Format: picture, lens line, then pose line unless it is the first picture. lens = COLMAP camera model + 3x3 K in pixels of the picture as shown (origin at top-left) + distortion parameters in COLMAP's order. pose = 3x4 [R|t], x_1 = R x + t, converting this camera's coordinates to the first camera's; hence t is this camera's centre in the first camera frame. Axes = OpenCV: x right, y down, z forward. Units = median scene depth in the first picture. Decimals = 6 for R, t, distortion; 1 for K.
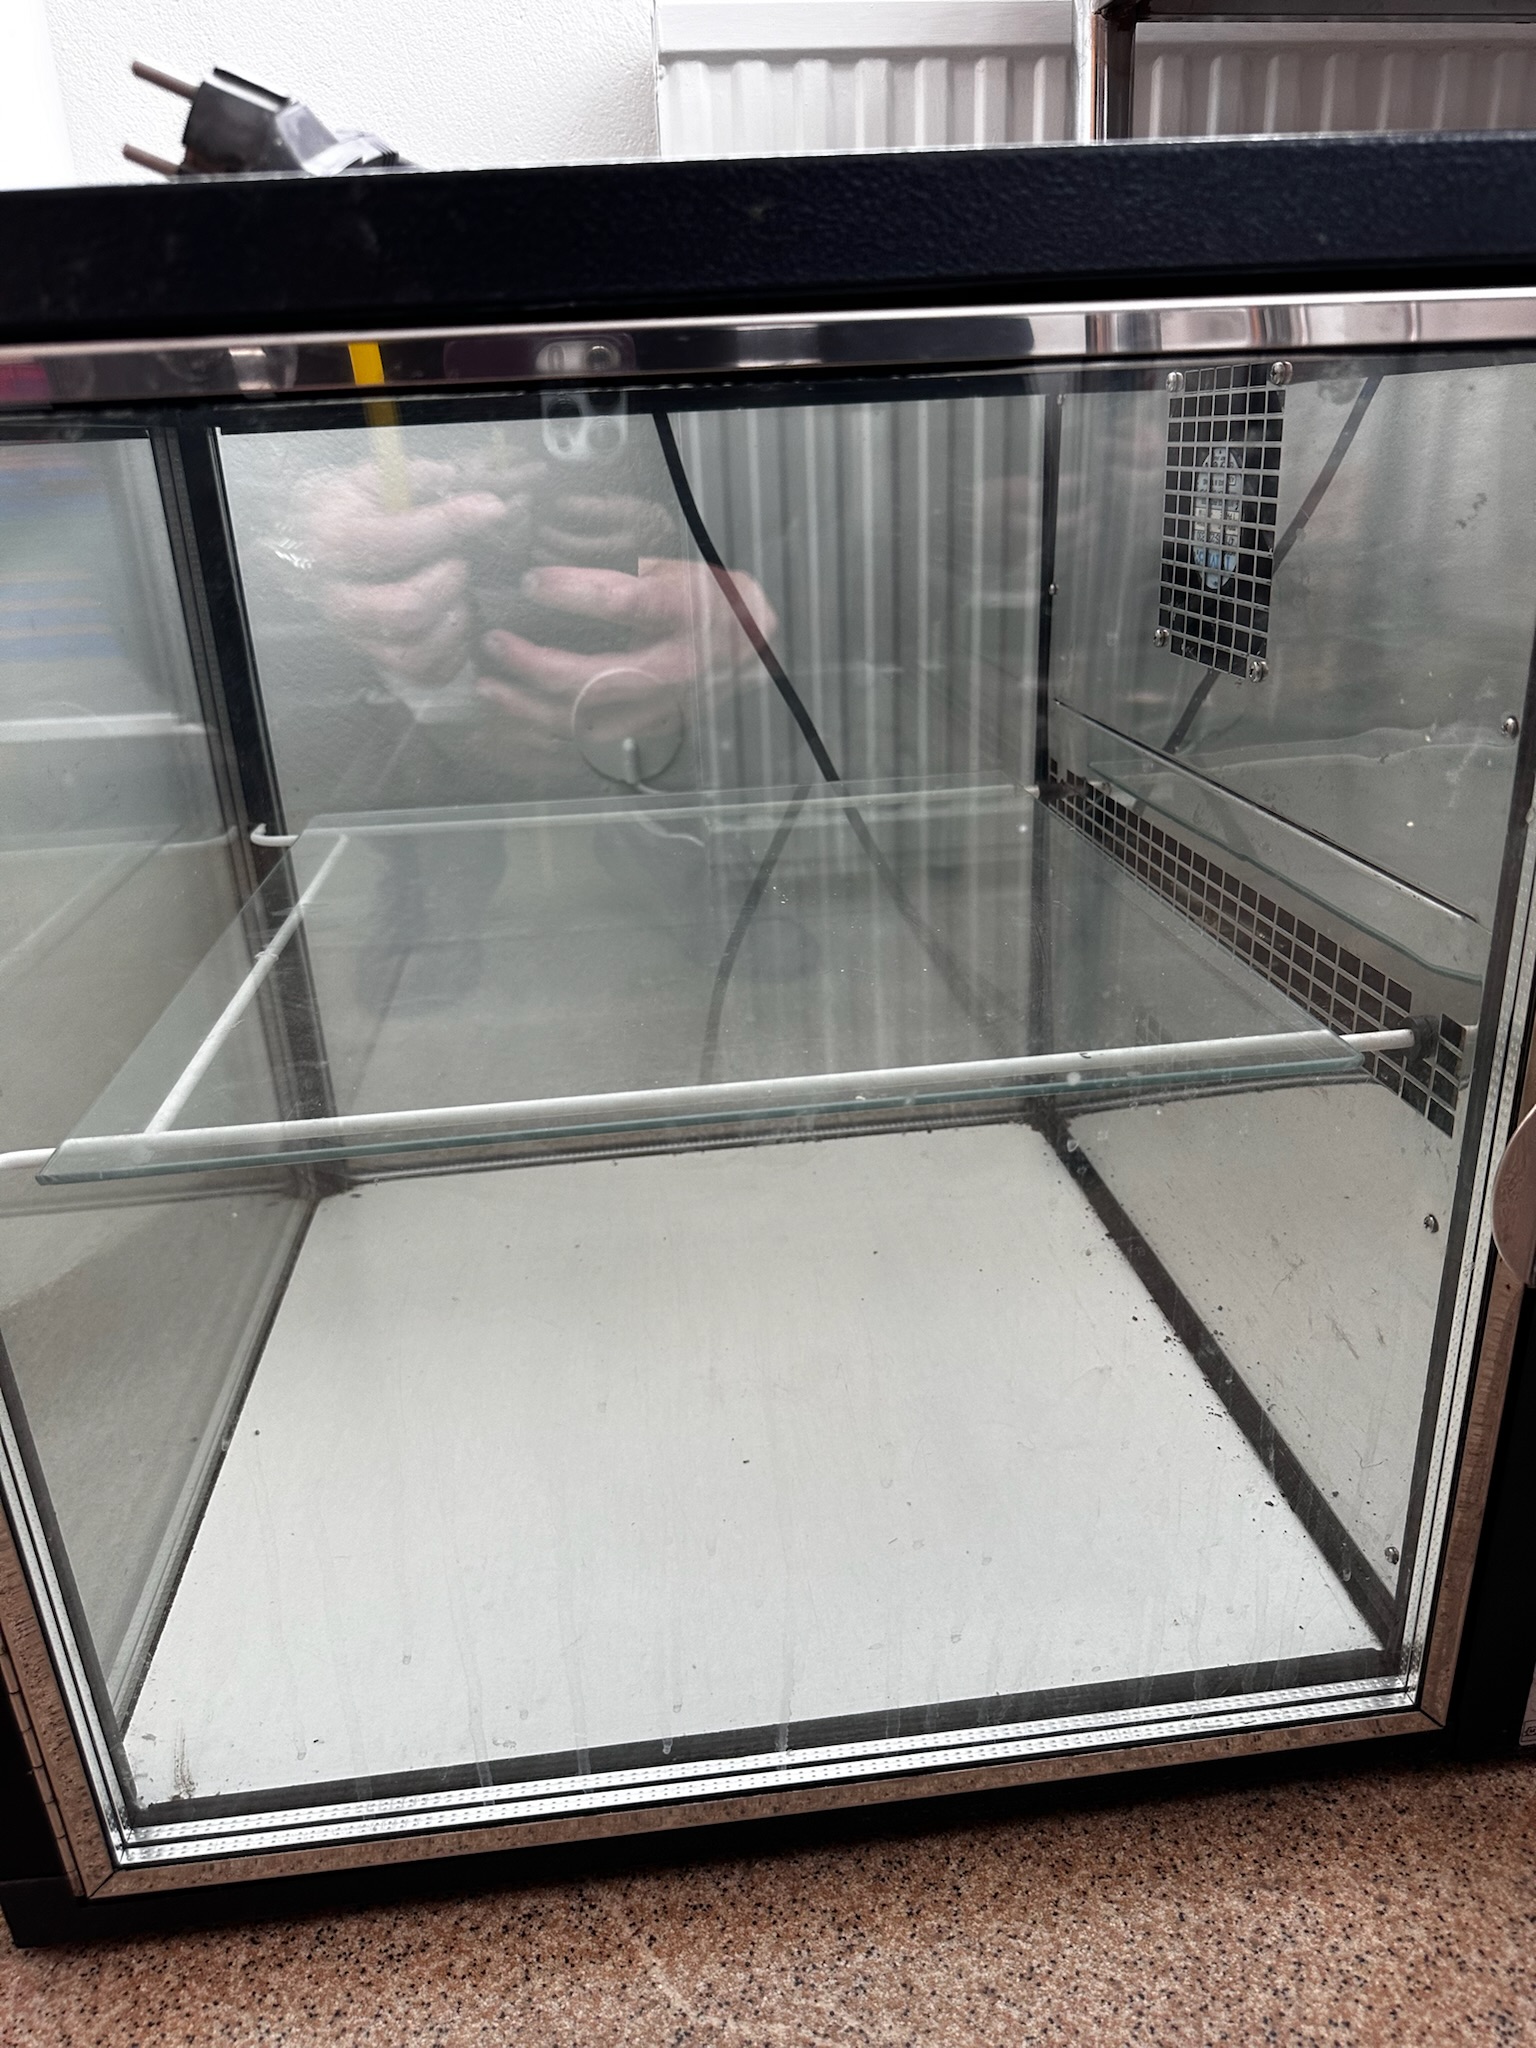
lens RADIAL K [[1453.3, 0, 765.5], [0, 1453.3, 1032.4], [0, 0, 1]] dist [0.009083, -0.015973]
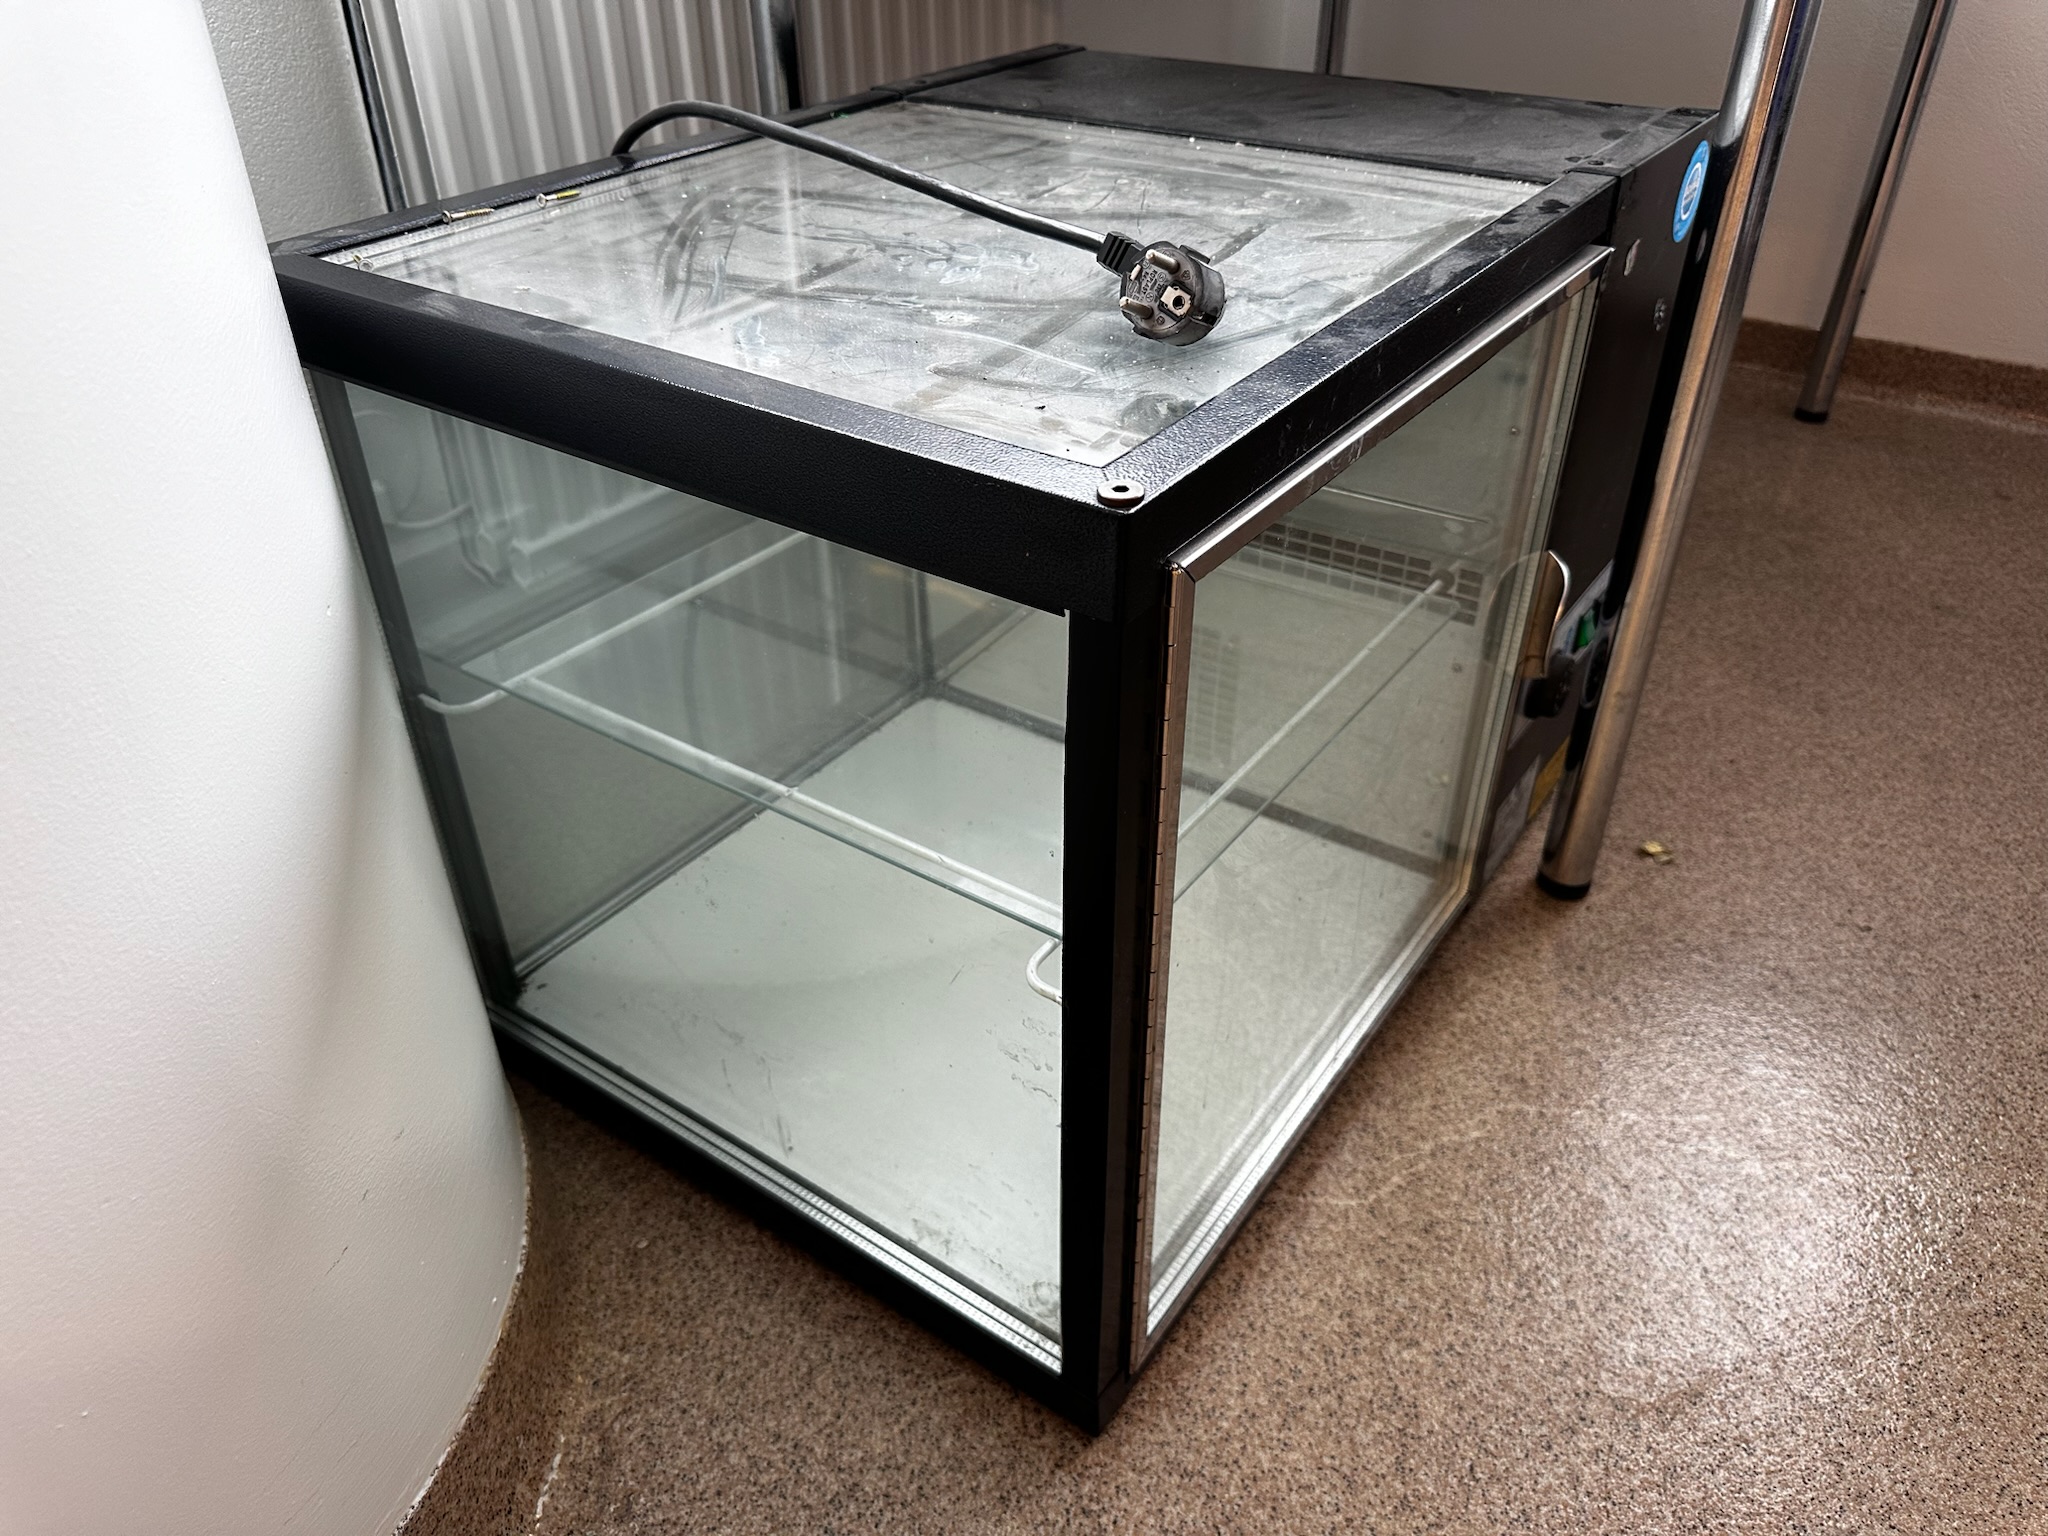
lens RADIAL K [[1453.3, 0, 1020.8], [0, 1453.3, 762.0], [0, 0, 1]] dist [0.009083, -0.015973]
pose [[0.663283, -0.385081, 0.641692, -1.291804], [0.260132, 0.922621, 0.284784, -0.482666], [-0.701703, -0.021968, 0.712131, -0.012145]]
